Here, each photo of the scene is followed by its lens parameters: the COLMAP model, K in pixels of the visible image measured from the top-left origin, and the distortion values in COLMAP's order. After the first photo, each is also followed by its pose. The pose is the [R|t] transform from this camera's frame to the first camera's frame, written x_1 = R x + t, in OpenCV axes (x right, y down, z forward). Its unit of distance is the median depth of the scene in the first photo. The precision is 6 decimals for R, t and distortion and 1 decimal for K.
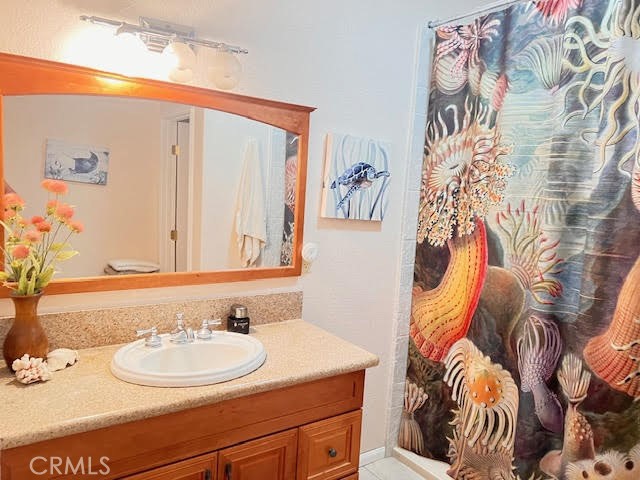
lens RADIAL K [[483.9, 0, 320.4], [0, 483.9, 236.6], [0, 0, 1]] dist [0.050261, -0.045193]
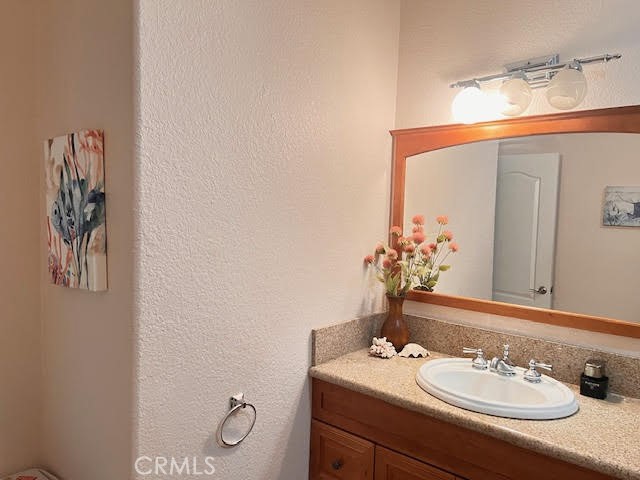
lens RADIAL K [[483.9, 0, 321.6], [0, 483.9, 239.5], [0, 0, 1]] dist [0.050261, -0.045193]
pose [[0.259787, 0.005216, -0.965652, 0.578375], [-0.117579, 0.992716, -0.026270, 0.016768], [0.958481, 0.120365, 0.258508, 0.360250]]
